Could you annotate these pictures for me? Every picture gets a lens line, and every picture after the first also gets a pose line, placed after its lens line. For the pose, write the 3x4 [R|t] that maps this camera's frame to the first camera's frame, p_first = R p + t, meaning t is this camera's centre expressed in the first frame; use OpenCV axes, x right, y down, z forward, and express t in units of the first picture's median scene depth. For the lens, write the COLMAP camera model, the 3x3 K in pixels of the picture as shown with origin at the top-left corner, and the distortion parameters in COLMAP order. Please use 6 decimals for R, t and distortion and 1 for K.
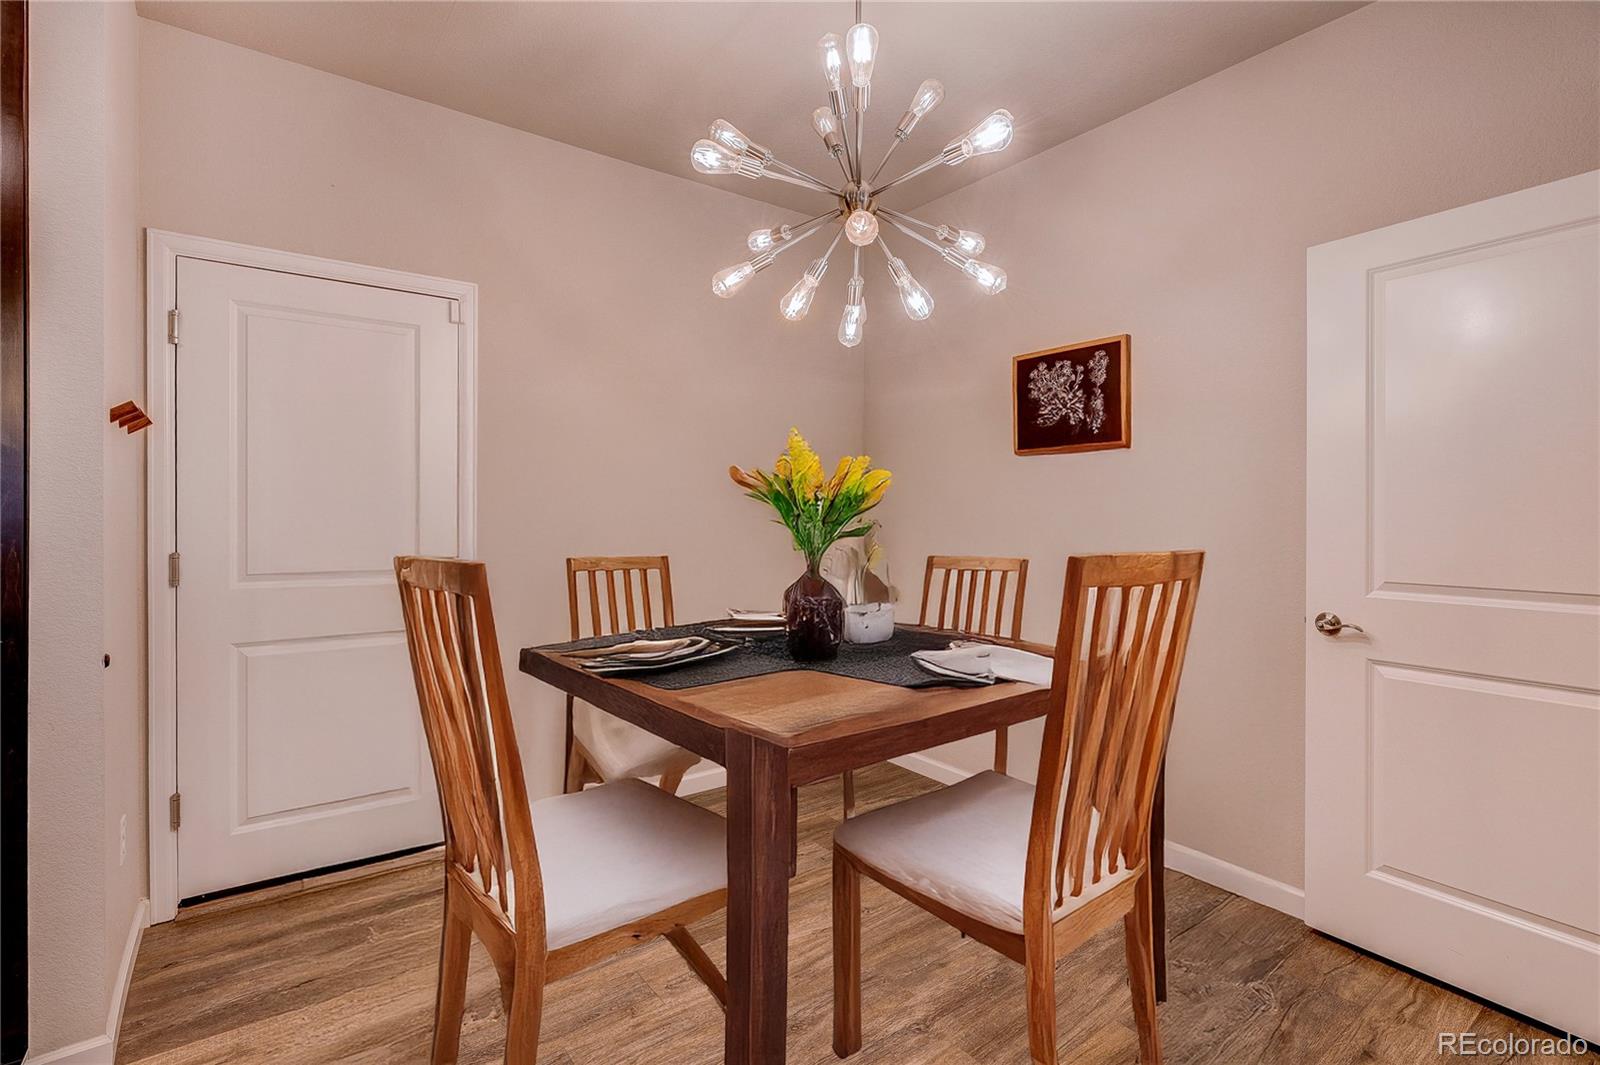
lens RADIAL K [[746.7, 0, 798.9], [0, 746.7, 517.6], [0, 0, 1]] dist [-0.004617, -0.000531]
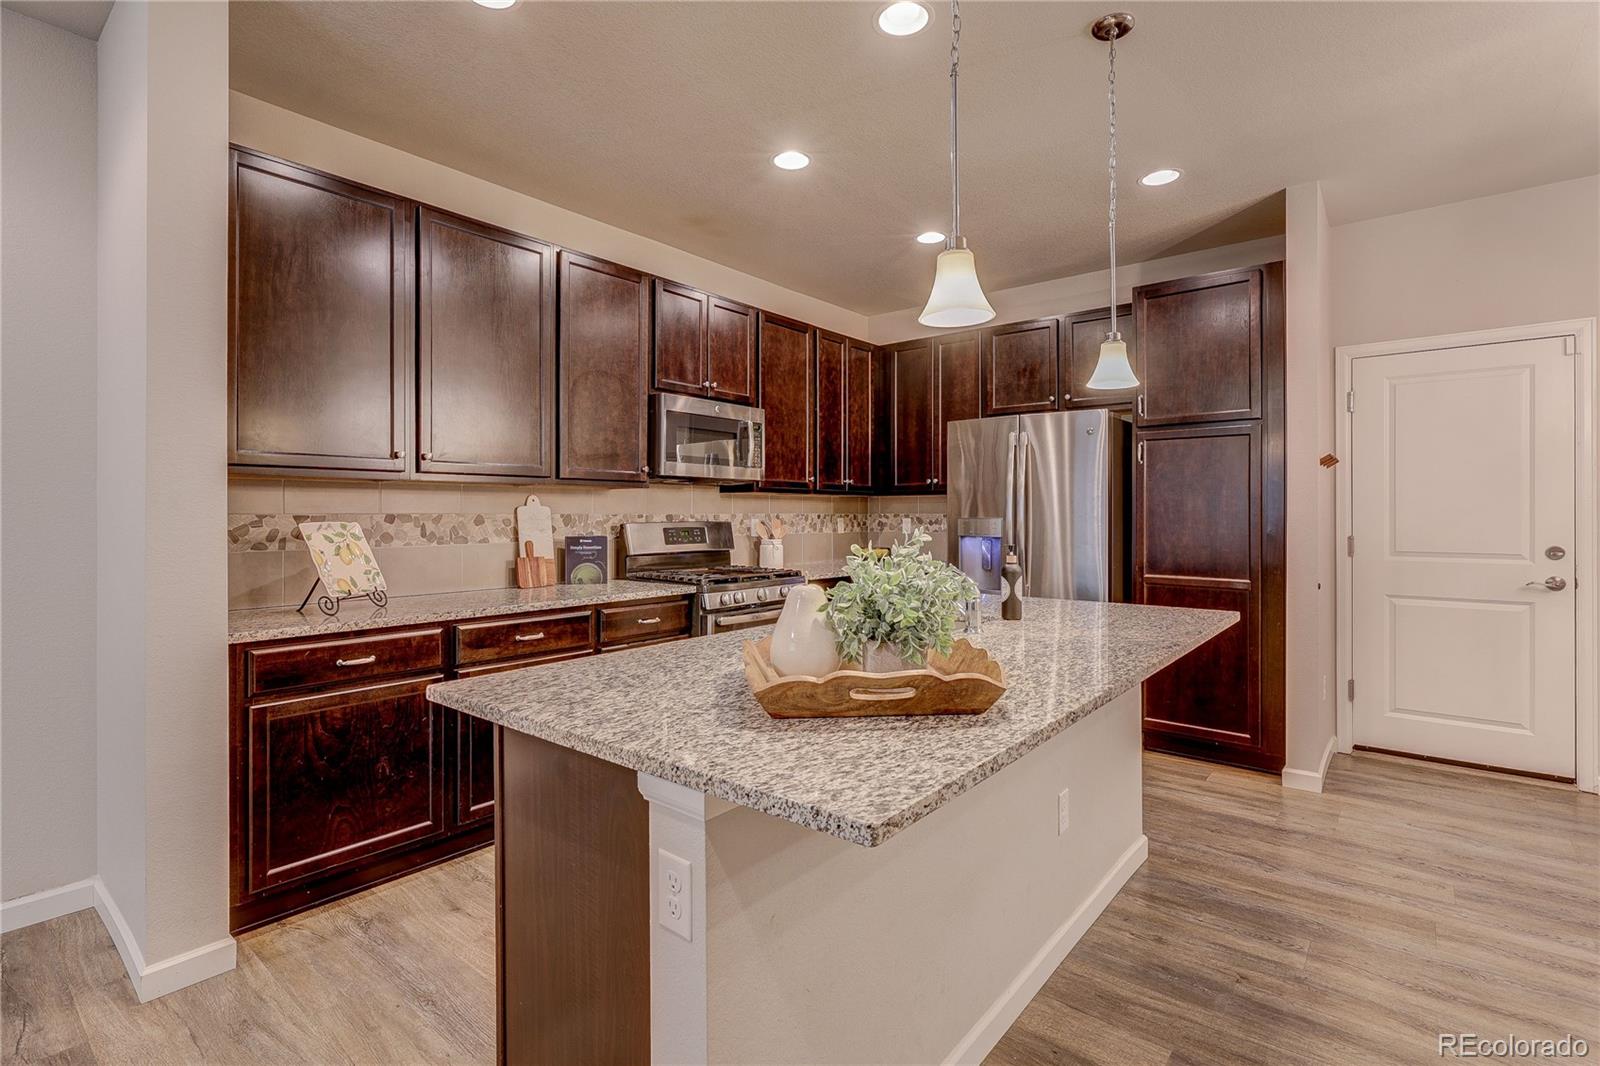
lens RADIAL K [[746.7, 0, 805.1], [0, 746.7, 507.0], [0, 0, 1]] dist [-0.004617, -0.000531]
pose [[0.235930, -0.011869, -0.971698, 0.511992], [-0.010586, 0.999835, -0.014783, 0.020363], [0.971712, 0.013774, 0.235765, -0.603776]]
